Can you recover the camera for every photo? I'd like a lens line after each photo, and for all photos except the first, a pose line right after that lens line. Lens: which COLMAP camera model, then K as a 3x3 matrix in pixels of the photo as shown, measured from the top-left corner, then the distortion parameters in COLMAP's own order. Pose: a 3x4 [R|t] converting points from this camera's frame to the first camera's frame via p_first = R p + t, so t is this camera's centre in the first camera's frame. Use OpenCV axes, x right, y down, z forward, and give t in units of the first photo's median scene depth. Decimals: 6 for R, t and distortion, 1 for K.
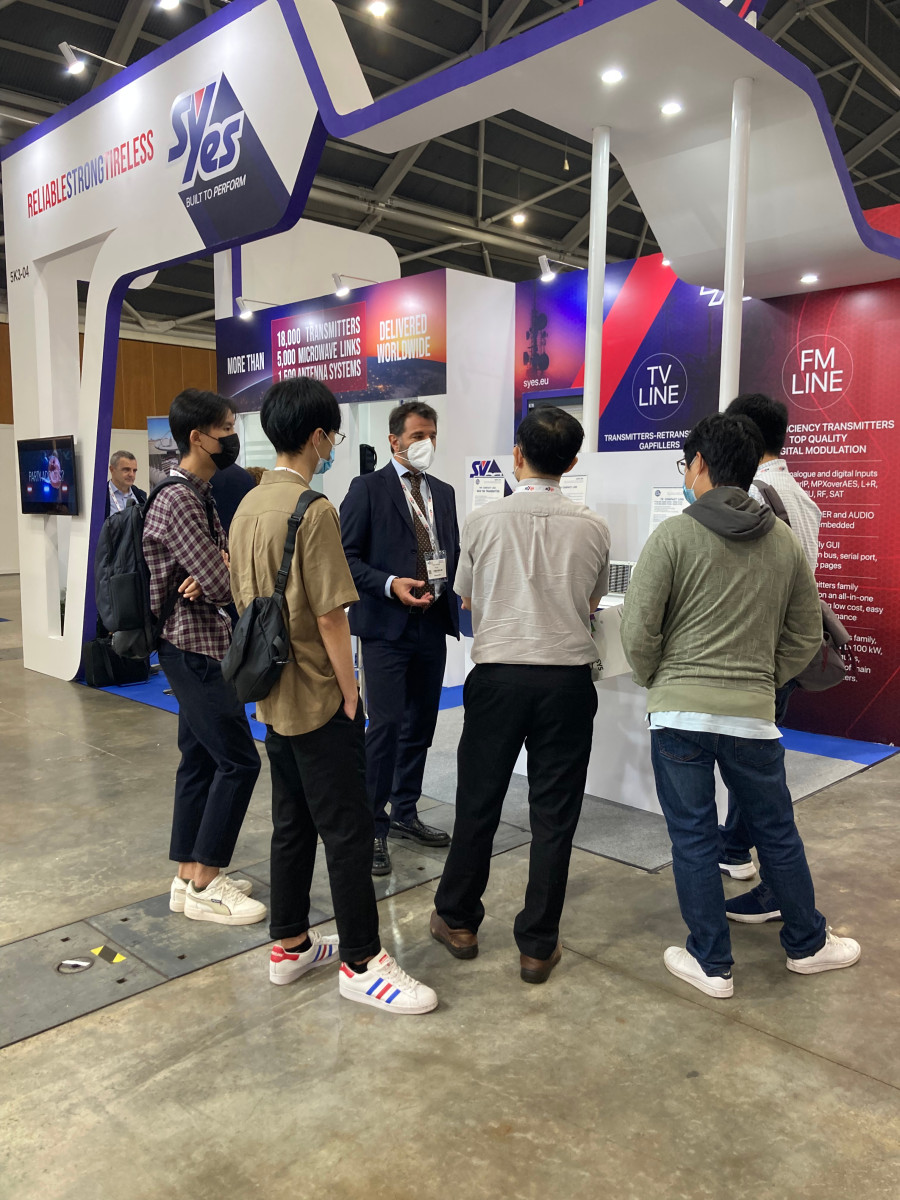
lens RADIAL K [[966.9, 0, 455.9], [0, 966.9, 602.6], [0, 0, 1]] dist [0.012250, 0.013123]
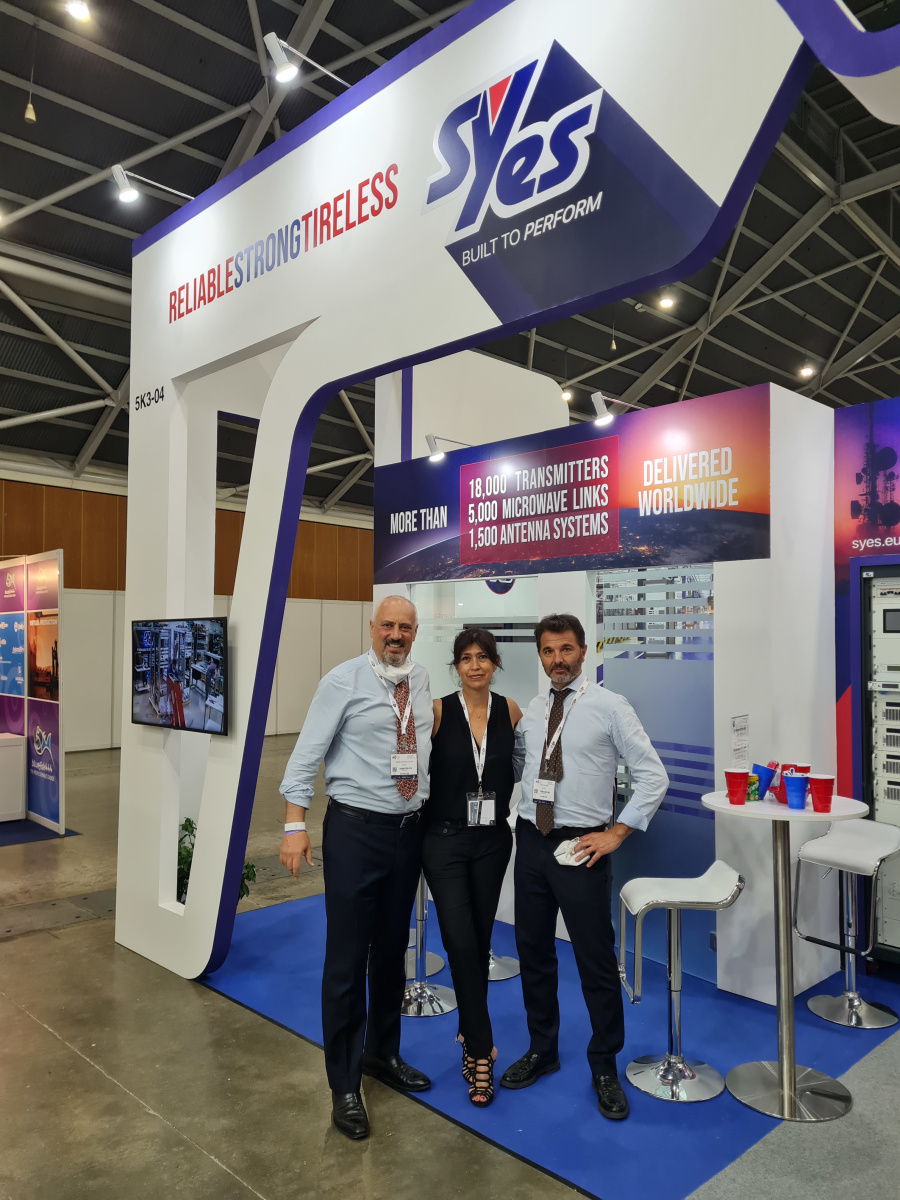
lens RADIAL K [[900.2, 0, 451.7], [0, 900.2, 625.1], [0, 0, 1]] dist [0.052031, -0.019230]
pose [[0.999906, 0.004840, -0.012858, -0.217045], [-0.006585, 0.990212, -0.139415, -0.075470], [0.012057, 0.139487, 0.990151, 0.355565]]
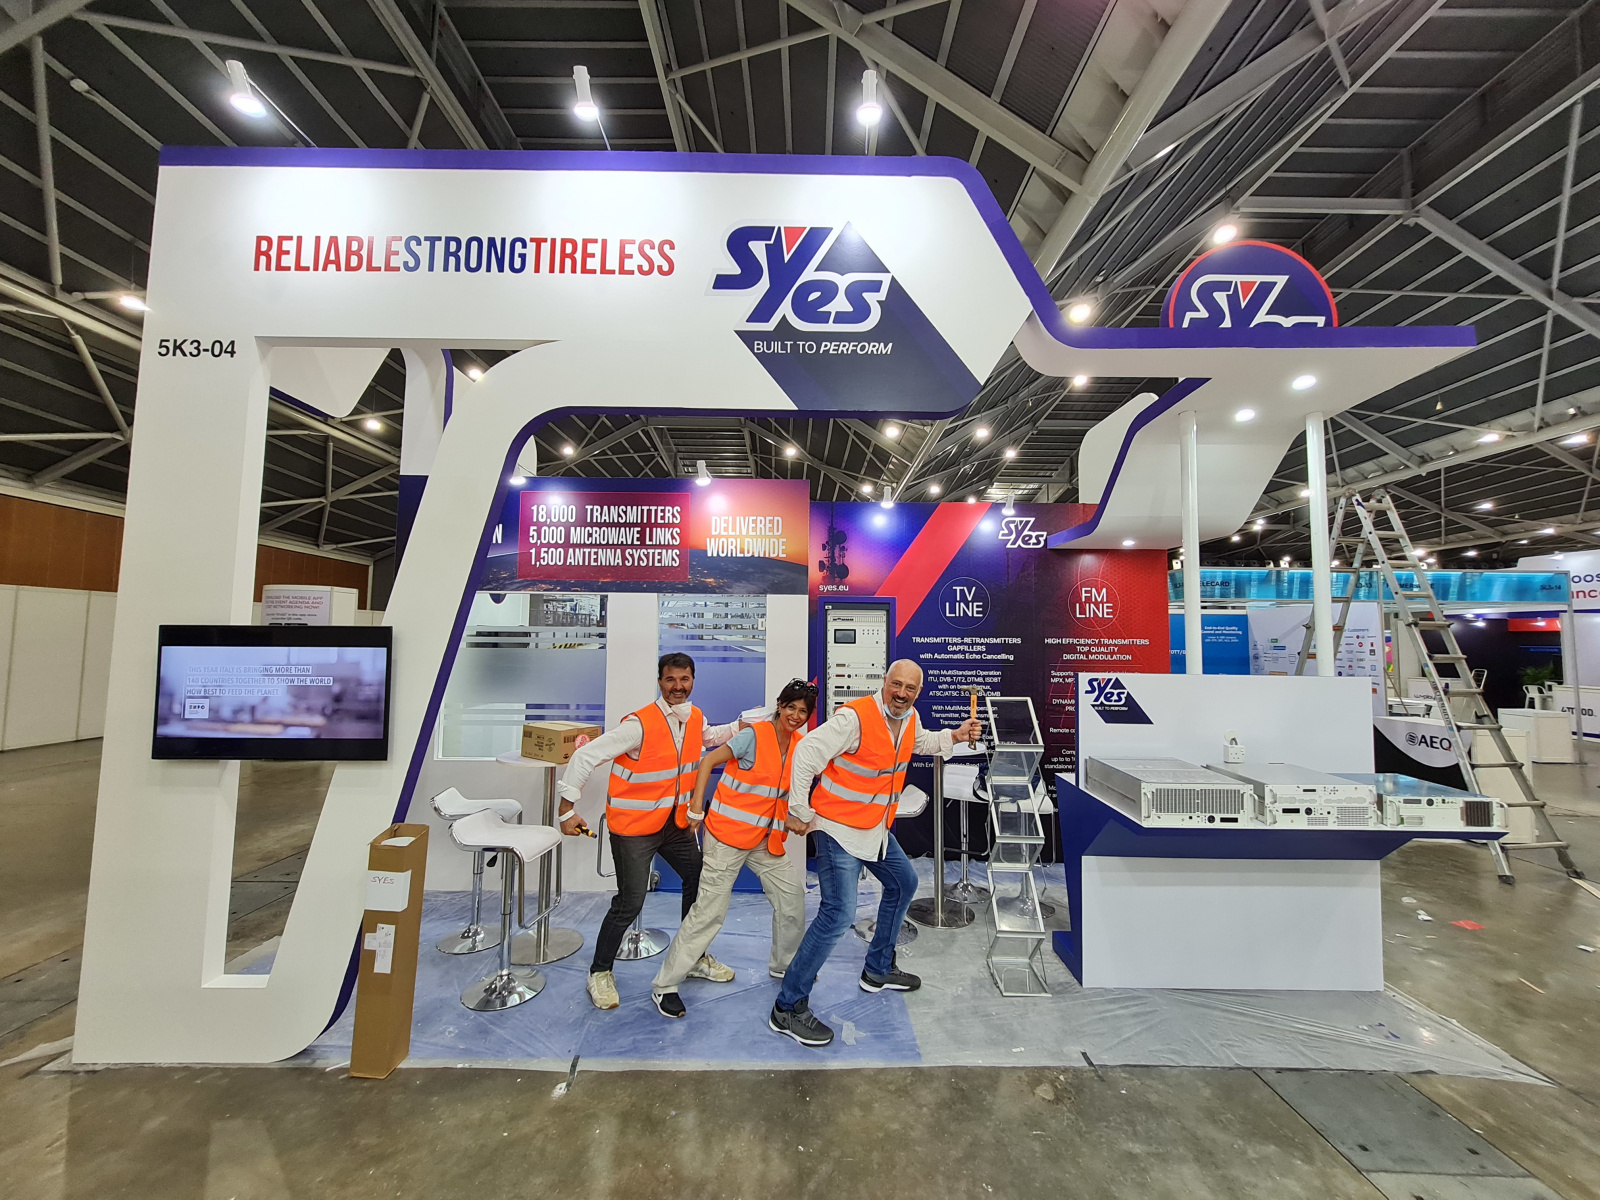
lens RADIAL K [[631.4, 0, 810.3], [0, 631.4, 608.7], [0, 0, 1]] dist [-0.003900, -0.000947]
pose [[0.703742, 0.045448, 0.709001, -0.467072], [0.074275, 0.987777, -0.137042, -0.104566], [-0.706563, 0.149103, 0.691764, 0.512365]]
